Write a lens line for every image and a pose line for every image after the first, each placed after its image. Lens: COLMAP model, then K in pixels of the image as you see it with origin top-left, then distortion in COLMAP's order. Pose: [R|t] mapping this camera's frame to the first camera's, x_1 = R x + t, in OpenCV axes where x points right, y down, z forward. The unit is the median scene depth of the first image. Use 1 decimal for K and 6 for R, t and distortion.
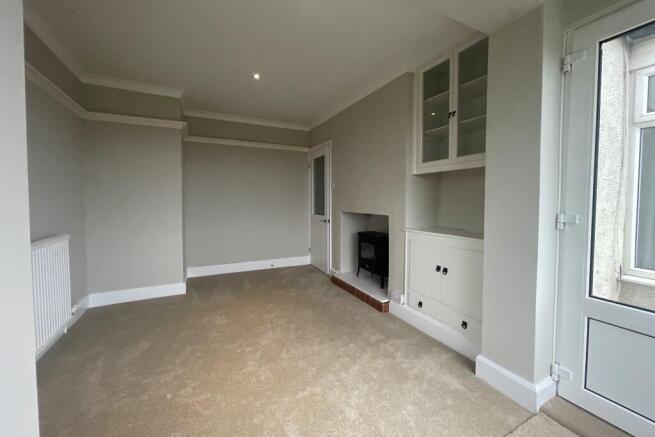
lens RADIAL K [[279.1, 0, 327.7], [0, 279.1, 209.5], [0, 0, 1]] dist [-0.002281, -0.000238]
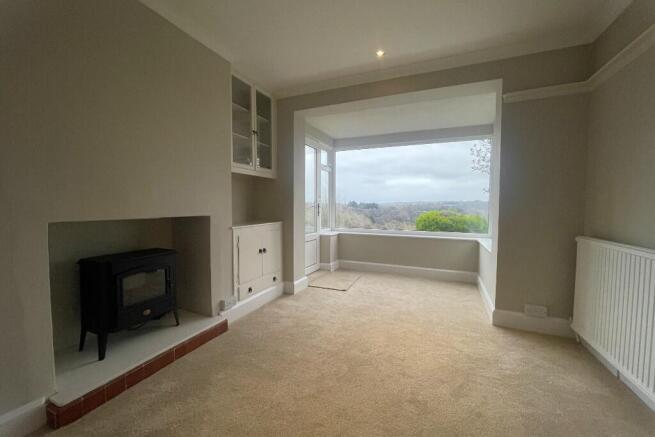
lens RADIAL K [[279.1, 0, 327.7], [0, 279.1, 209.5], [0, 0, 1]] dist [-0.002281, -0.000238]
pose [[-0.667252, -0.028516, 0.744286, -0.744630], [0.014456, 0.998583, 0.051219, -0.041004], [-0.744691, 0.044935, -0.665895, 1.574745]]
